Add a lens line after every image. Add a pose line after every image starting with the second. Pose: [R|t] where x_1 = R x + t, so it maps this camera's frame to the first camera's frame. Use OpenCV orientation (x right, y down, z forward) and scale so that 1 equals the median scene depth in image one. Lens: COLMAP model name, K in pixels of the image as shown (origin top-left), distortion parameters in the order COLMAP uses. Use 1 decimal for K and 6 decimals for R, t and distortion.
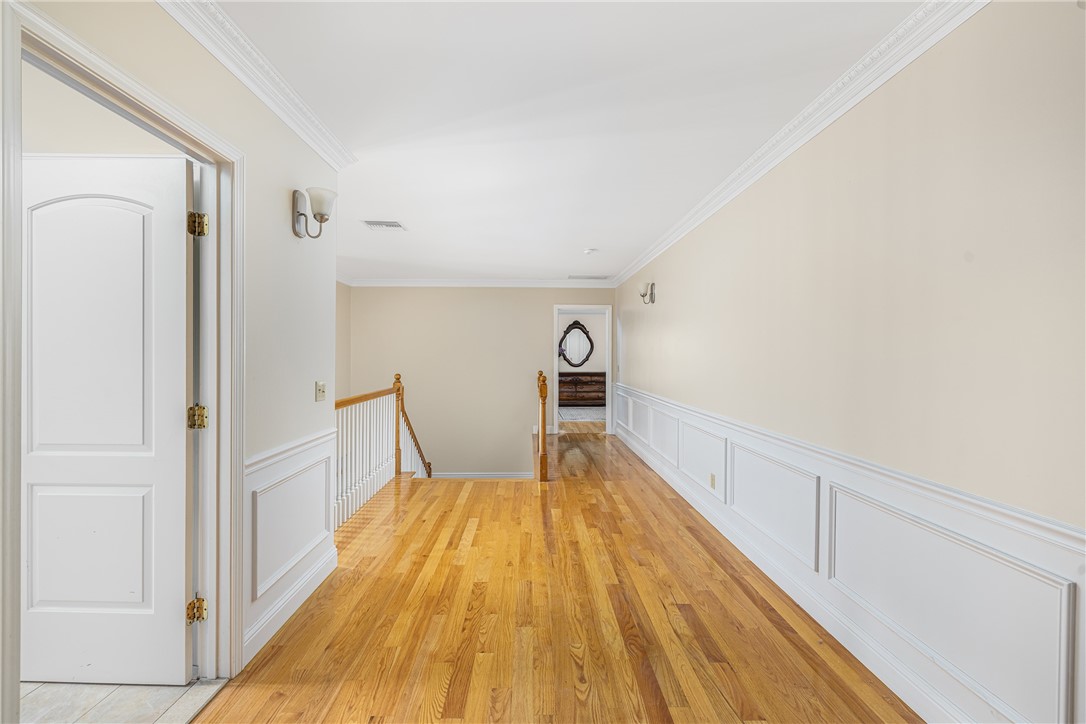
lens RADIAL K [[465.2, 0, 526.5], [0, 465.2, 355.5], [0, 0, 1]] dist [-0.000523, 0.000082]
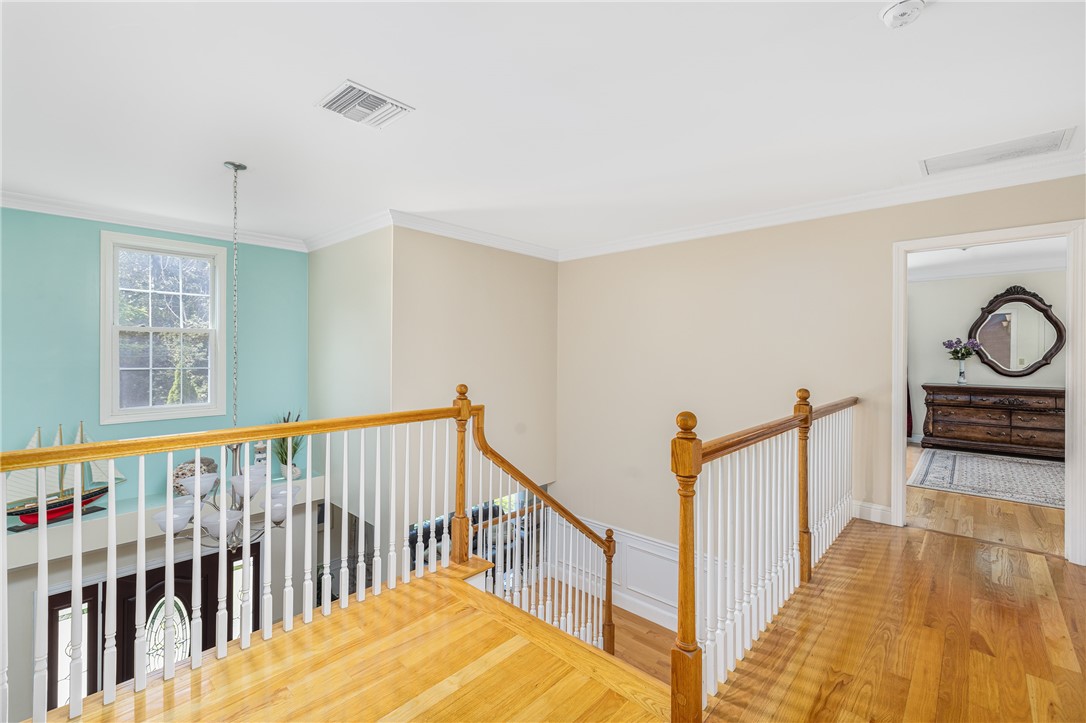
lens RADIAL K [[465.2, 0, 535.6], [0, 465.2, 352.6], [0, 0, 1]] dist [-0.000523, 0.000082]
pose [[0.727315, 0.001348, -0.686302, 0.217774], [-0.003641, 0.999992, -0.001894, 0.001822], [0.686294, 0.003877, 0.727314, 0.790265]]
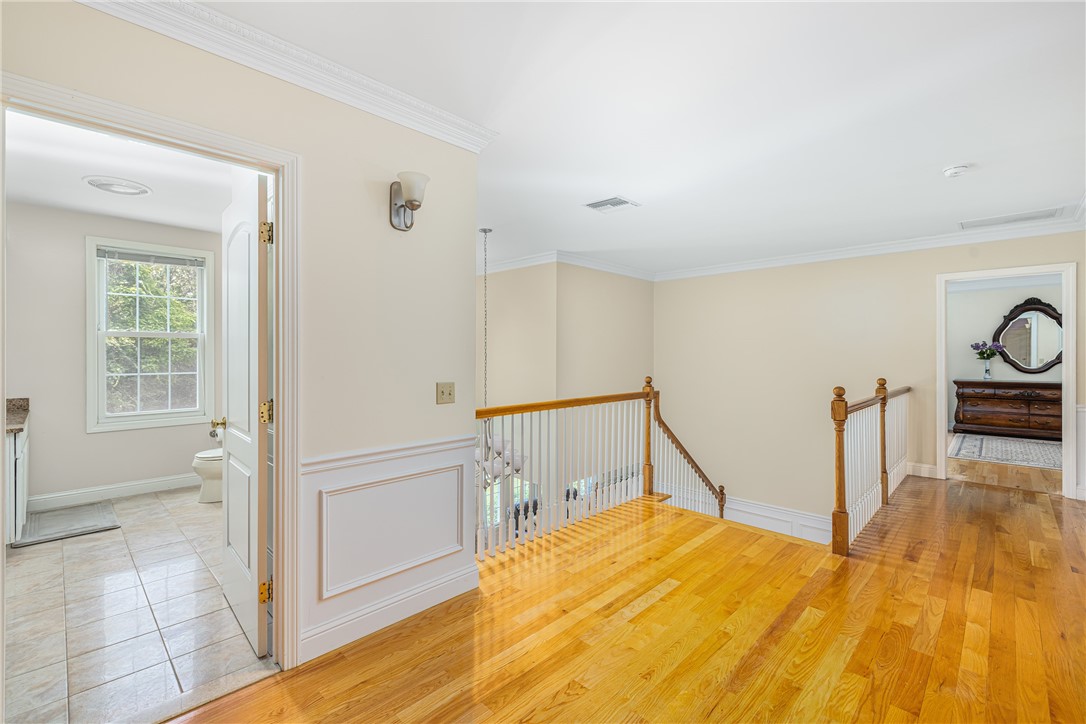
lens RADIAL K [[465.2, 0, 536.3], [0, 465.2, 354.0], [0, 0, 1]] dist [-0.000523, 0.000082]
pose [[0.708741, -0.003289, -0.705461, 0.220641], [0.000947, 0.999993, -0.003710, 0.001326], [0.705468, 0.001962, 0.708739, 0.302716]]
